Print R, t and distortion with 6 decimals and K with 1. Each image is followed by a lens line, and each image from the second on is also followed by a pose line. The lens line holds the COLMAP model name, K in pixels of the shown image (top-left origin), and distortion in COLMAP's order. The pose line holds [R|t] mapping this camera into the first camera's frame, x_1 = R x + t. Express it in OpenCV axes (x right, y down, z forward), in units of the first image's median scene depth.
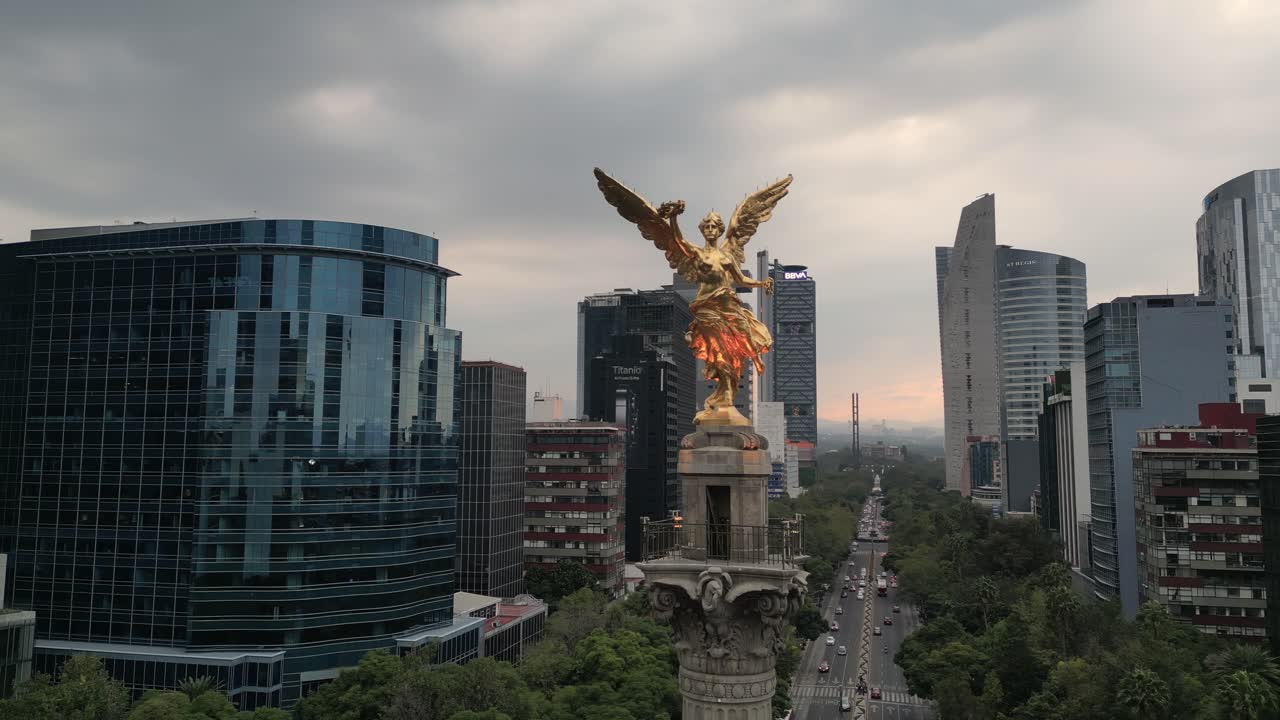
lens RADIAL K [[969.0, 0, 640.0], [0, 969.0, 360.0], [0, 0, 1]] dist [0.117433, -0.160769]
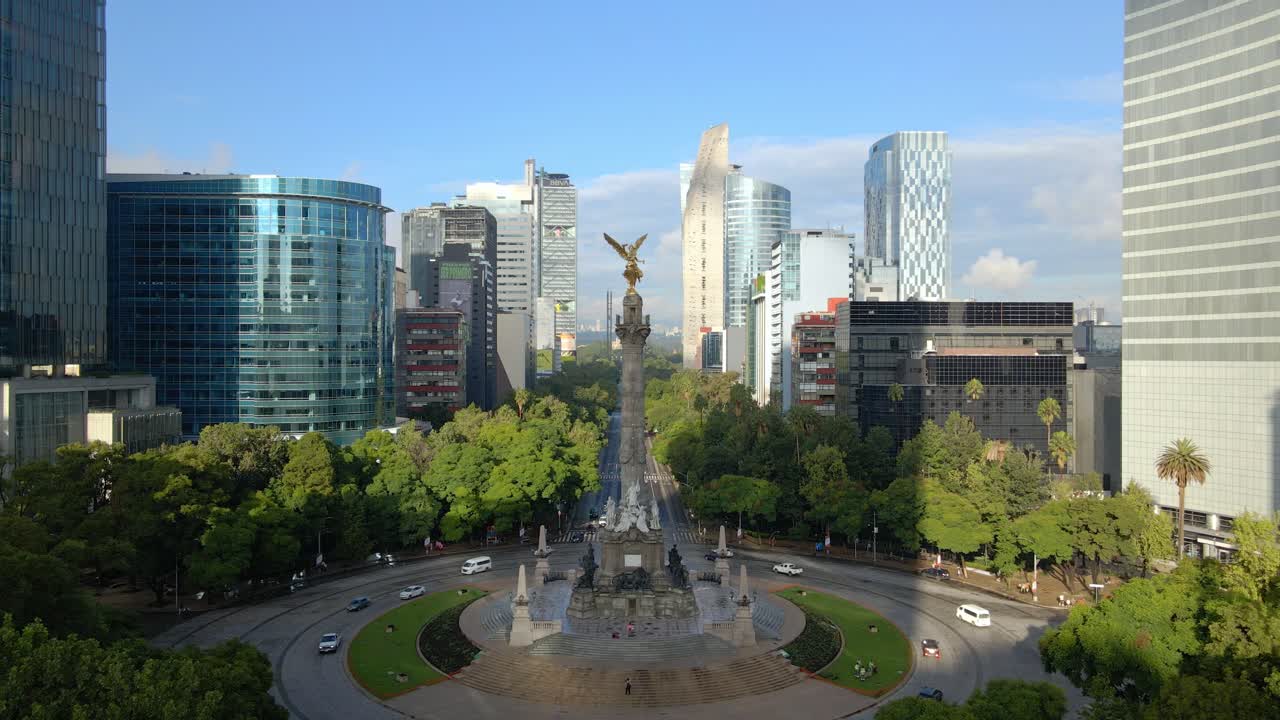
lens RADIAL K [[969.0, 0, 640.0], [0, 969.0, 360.0], [0, 0, 1]] dist [0.117433, -0.160769]
pose [[0.967461, -0.006424, 0.252939, -0.135266], [-0.020214, 0.994520, 0.102577, -0.012013], [-0.252212, -0.104352, 0.962029, -0.441212]]
